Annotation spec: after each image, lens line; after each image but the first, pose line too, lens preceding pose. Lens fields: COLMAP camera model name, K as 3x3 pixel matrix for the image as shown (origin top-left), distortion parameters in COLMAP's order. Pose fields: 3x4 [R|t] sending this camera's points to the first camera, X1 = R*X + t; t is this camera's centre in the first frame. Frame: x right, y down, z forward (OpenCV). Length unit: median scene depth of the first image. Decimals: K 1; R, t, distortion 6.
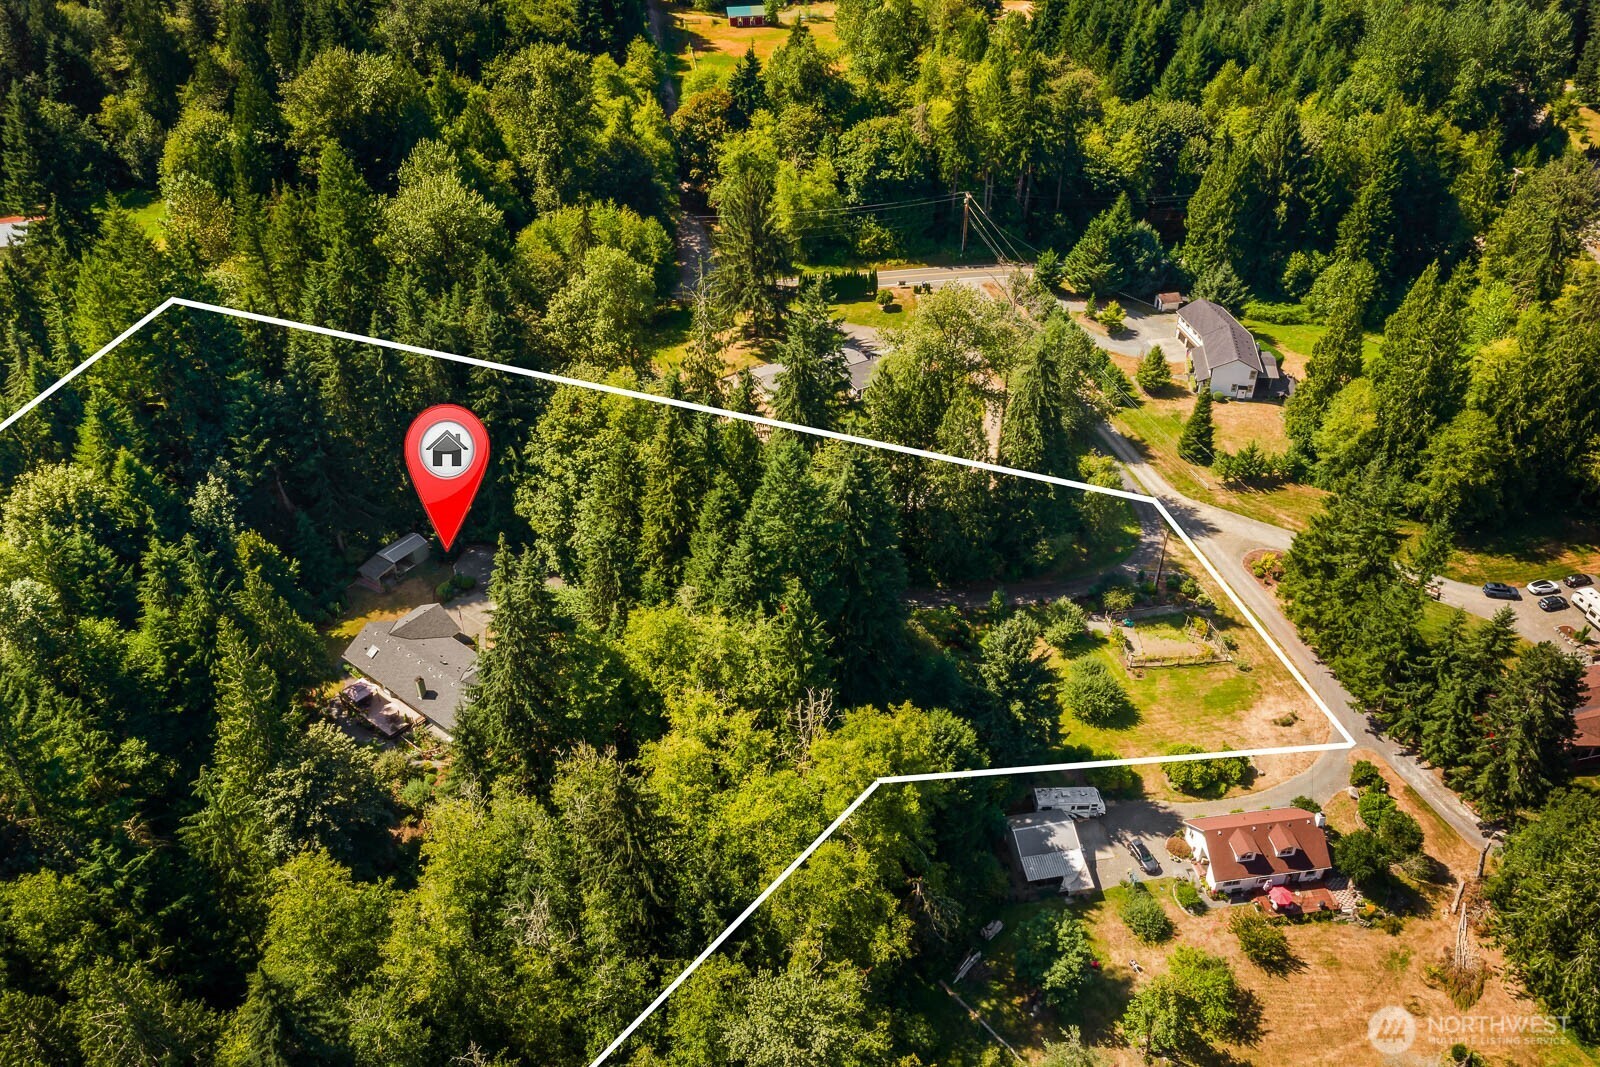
lens RADIAL K [[1312.1, 0, 801.7], [0, 1312.1, 531.8], [0, 0, 1]] dist [-0.004474, -0.000795]
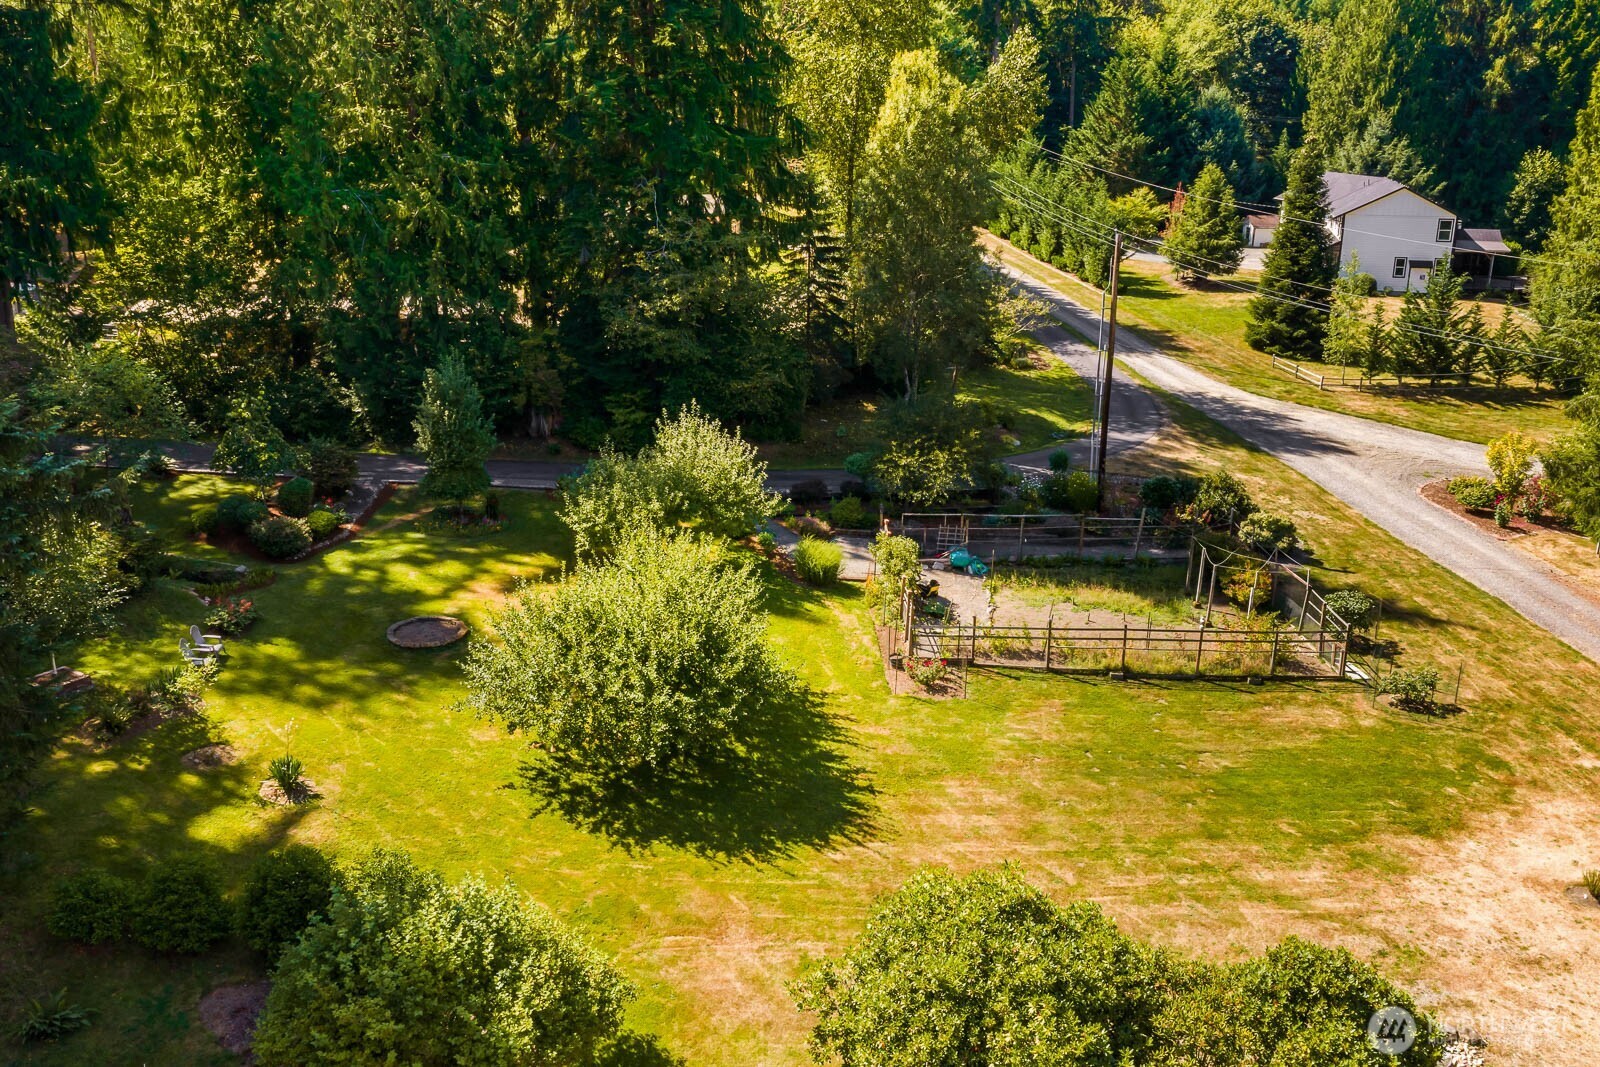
lens RADIAL K [[1312.1, 0, 798.3], [0, 1312.1, 536.9], [0, 0, 1]] dist [-0.004474, -0.000795]
pose [[0.985988, 0.049541, -0.159292, 0.218672], [-0.096647, 0.947946, -0.303409, 0.126339], [0.135969, 0.314553, 0.939451, 0.628238]]
